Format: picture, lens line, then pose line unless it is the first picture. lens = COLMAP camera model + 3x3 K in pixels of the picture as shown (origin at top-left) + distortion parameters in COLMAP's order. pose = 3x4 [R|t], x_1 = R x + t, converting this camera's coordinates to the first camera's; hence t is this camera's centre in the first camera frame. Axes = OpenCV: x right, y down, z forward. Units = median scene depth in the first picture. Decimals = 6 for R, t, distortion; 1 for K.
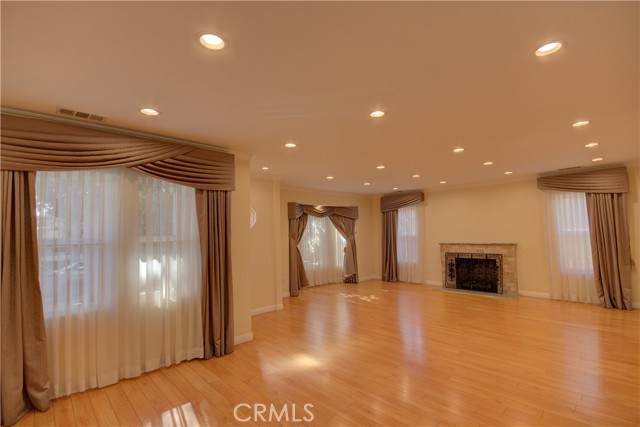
lens RADIAL K [[285.2, 0, 321.7], [0, 285.2, 230.3], [0, 0, 1]] dist [0.000073, -0.000131]
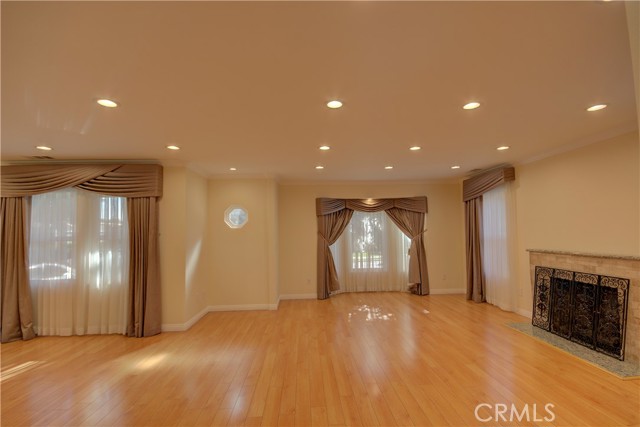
lens RADIAL K [[285.2, 0, 321.7], [0, 285.2, 230.3], [0, 0, 1]] dist [0.000073, -0.000131]
pose [[0.774403, 0.005261, -0.632671, 0.467134], [0.007139, 0.999829, 0.017053, -0.008215], [0.632652, -0.017723, 0.774233, 0.270663]]
